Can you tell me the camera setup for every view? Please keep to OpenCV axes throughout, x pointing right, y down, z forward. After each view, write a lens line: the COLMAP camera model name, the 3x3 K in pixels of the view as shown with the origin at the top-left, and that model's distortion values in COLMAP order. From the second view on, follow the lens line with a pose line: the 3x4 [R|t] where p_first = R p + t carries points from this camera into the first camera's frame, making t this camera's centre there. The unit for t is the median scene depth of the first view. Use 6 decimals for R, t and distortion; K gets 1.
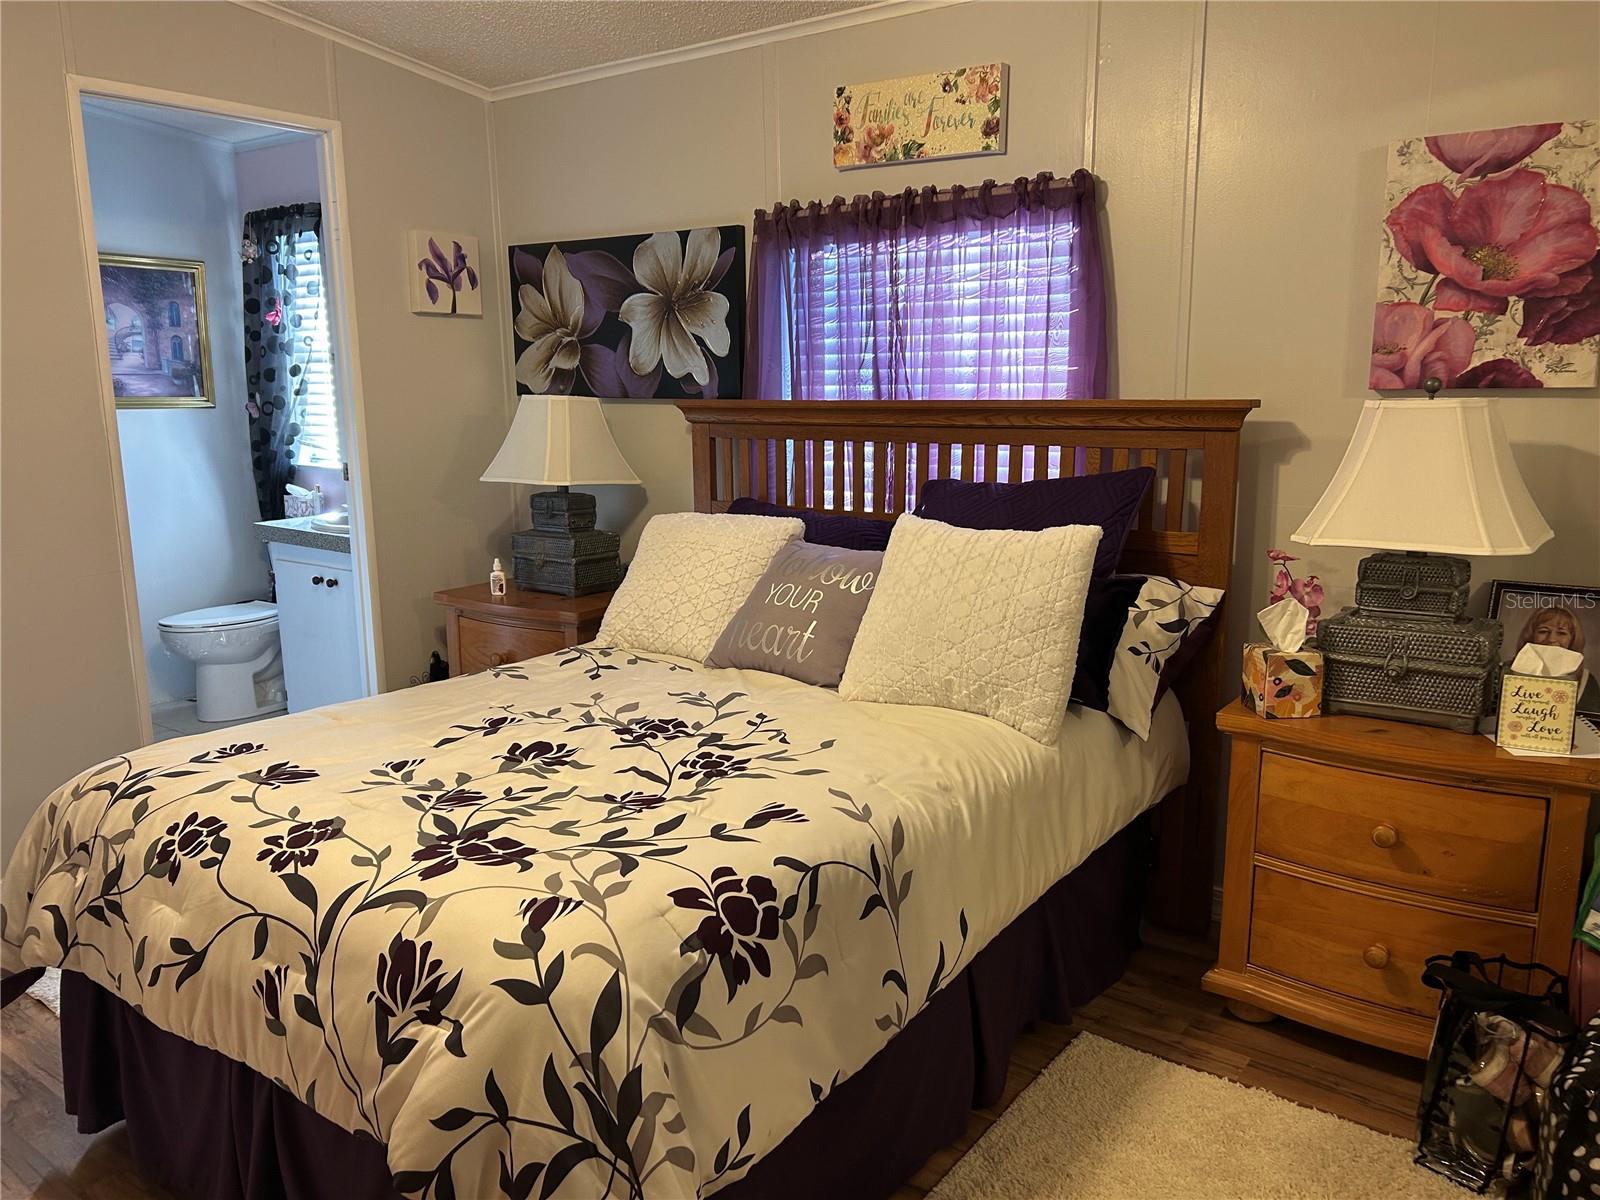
lens RADIAL K [[1195.2, 0, 799.1], [0, 1195.2, 601.4], [0, 0, 1]] dist [0.042968, -0.060438]
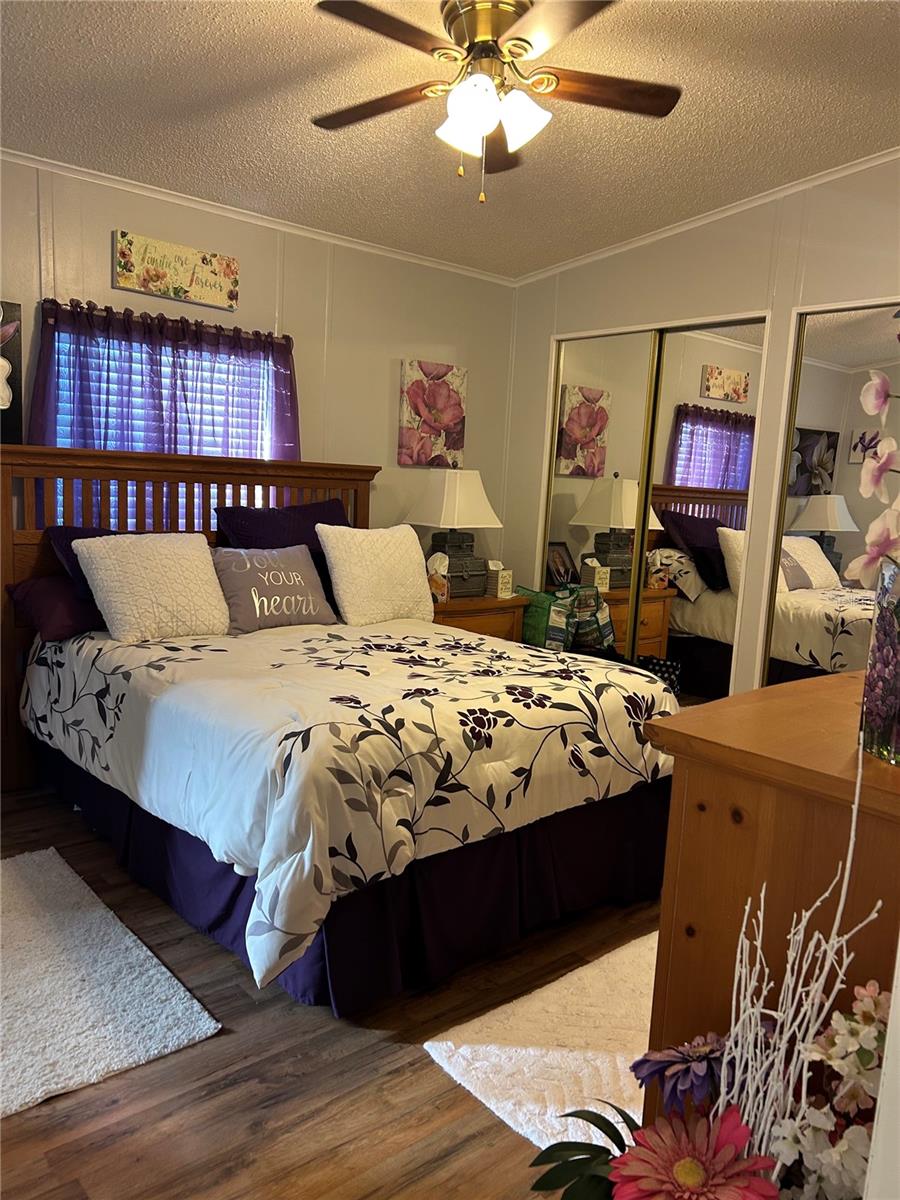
lens RADIAL K [[896.4, 0, 454.3], [0, 896.4, 604.8], [0, 0, 1]] dist [0.042968, -0.060438]
pose [[0.219656, -0.116269, 0.968624, -1.245725], [0.127679, 0.987759, 0.089612, -0.052508], [-0.967186, 0.103989, 0.231812, 0.552437]]
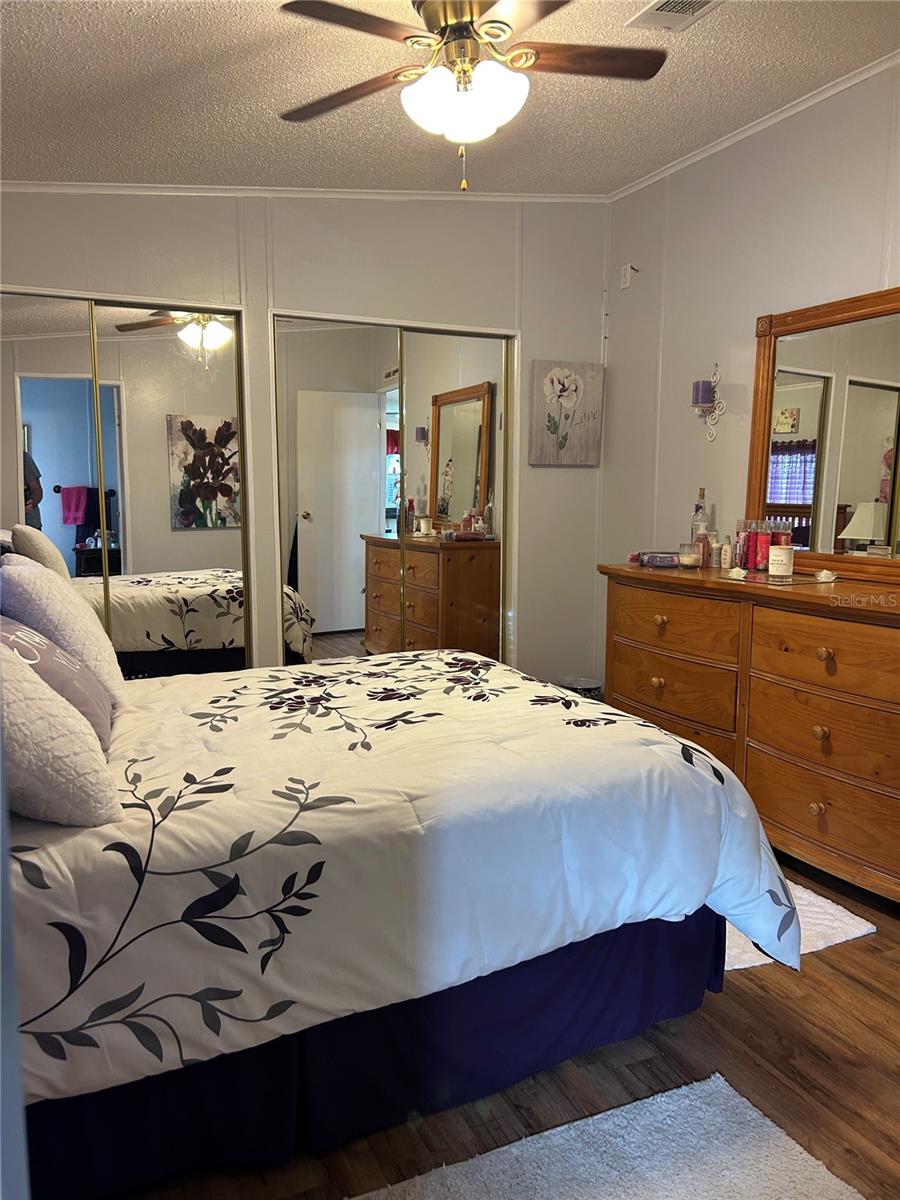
lens RADIAL K [[896.4, 0, 449.2], [0, 896.4, 604.0], [0, 0, 1]] dist [0.042968, -0.060438]
pose [[-0.875913, -0.056909, 0.479101, -0.698352], [0.092011, 0.955091, 0.281666, -0.250960], [-0.473615, 0.290797, -0.831340, 1.612361]]
